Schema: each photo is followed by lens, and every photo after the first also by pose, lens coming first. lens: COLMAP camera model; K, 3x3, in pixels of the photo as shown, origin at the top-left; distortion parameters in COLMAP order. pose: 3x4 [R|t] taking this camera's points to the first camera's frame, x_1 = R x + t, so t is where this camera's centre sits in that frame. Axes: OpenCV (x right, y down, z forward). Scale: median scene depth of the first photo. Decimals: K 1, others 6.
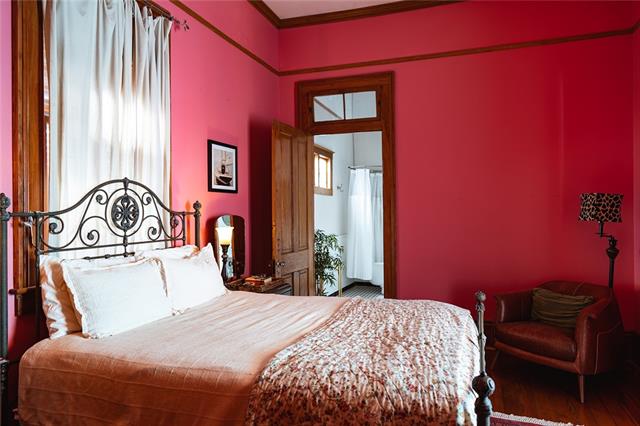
lens RADIAL K [[416.5, 0, 320.0], [0, 416.5, 213.0], [0, 0, 1]] dist [-0.009440, -0.004313]
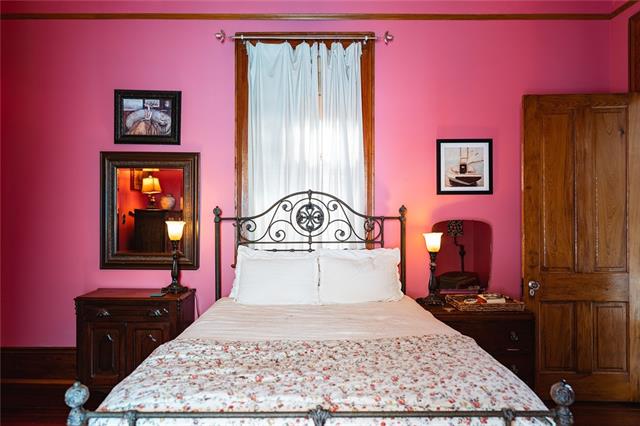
lens RADIAL K [[416.5, 0, 320.0], [0, 416.5, 213.0], [0, 0, 1]] dist [-0.009440, -0.004313]
pose [[0.363267, -0.001669, -0.931684, 0.700173], [0.001025, 0.999999, -0.001392, -0.011906], [0.931685, -0.000449, 0.363268, 0.557477]]
